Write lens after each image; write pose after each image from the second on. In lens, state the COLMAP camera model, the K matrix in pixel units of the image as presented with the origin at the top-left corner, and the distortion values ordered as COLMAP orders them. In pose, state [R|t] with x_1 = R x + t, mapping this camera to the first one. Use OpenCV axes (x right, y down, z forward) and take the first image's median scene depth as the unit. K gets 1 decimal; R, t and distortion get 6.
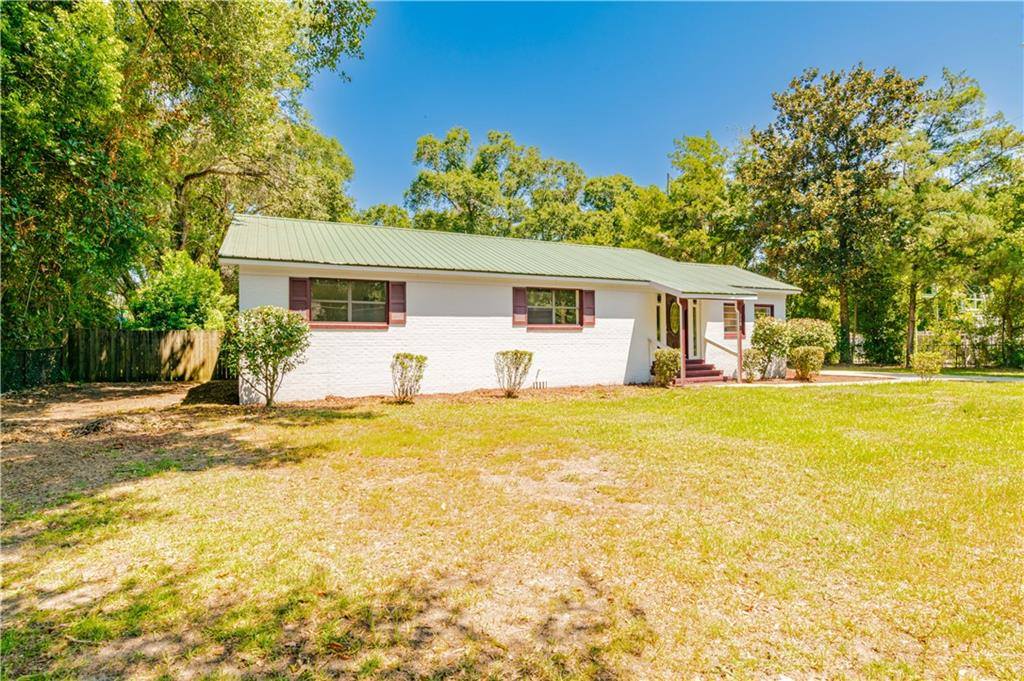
lens RADIAL K [[523.5, 0, 512.5], [0, 523.5, 341.7], [0, 0, 1]] dist [-0.038154, 0.007554]
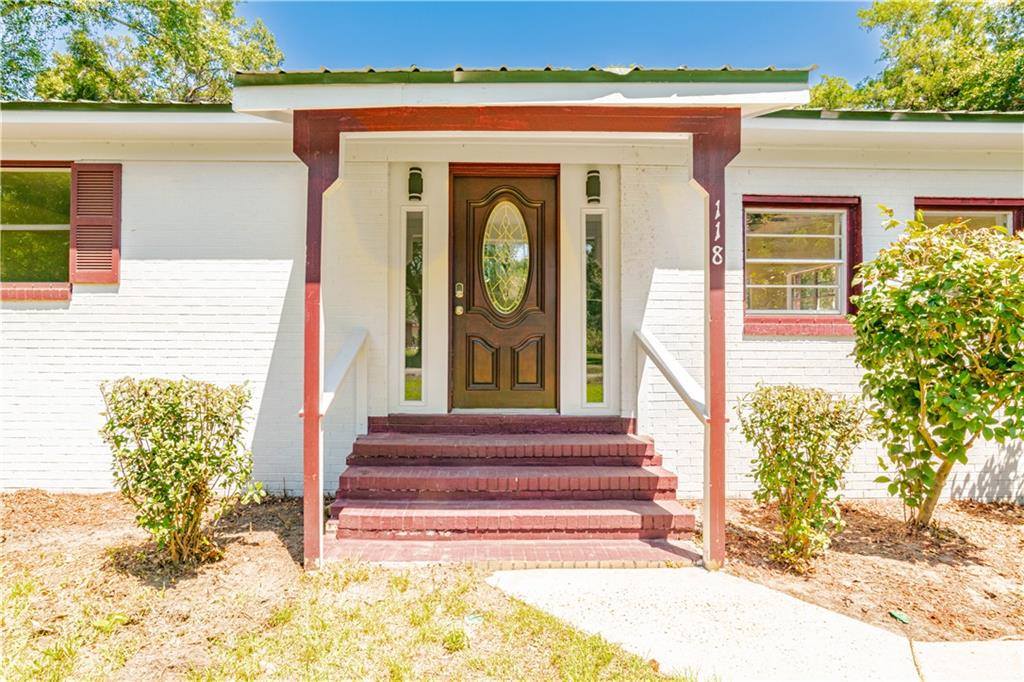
lens RADIAL K [[523.5, 0, 505.1], [0, 523.5, 338.8], [0, 0, 1]] dist [-0.038154, 0.007554]
pose [[0.901628, 0.008695, -0.432424, 0.468094], [-0.013534, 0.999875, -0.008115, -0.001682], [0.432300, 0.013169, 0.901634, 0.829872]]
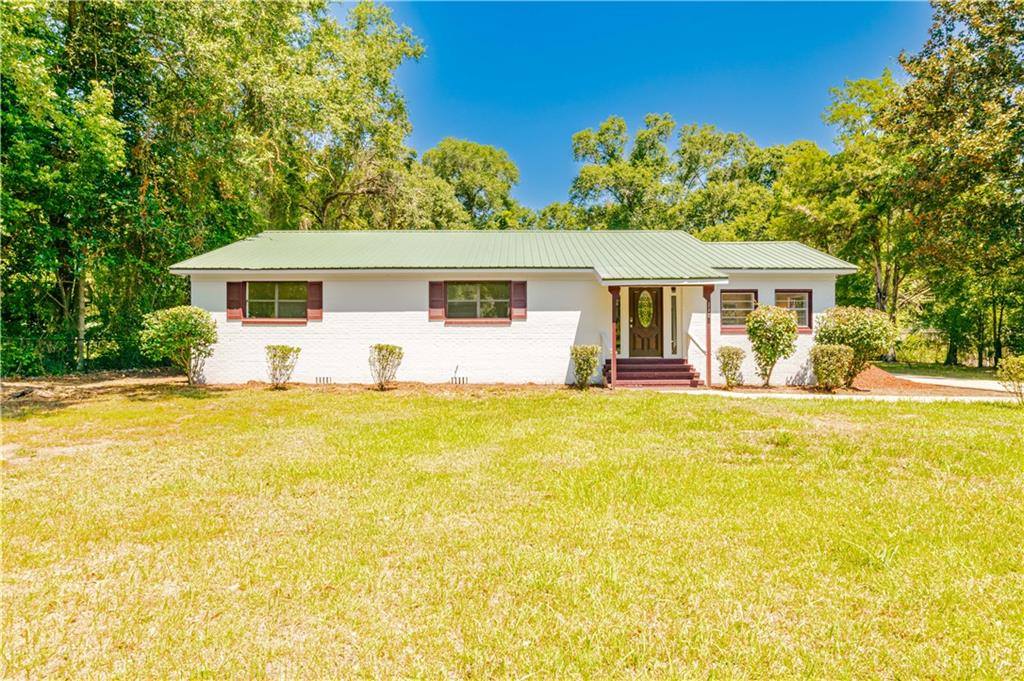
lens RADIAL K [[523.5, 0, 521.5], [0, 523.5, 340.0], [0, 0, 1]] dist [-0.038154, 0.007554]
pose [[0.895711, 0.007487, -0.444573, 0.557137], [-0.005726, 0.999970, 0.005304, 0.001186], [0.444600, -0.002205, 0.895727, 0.165283]]
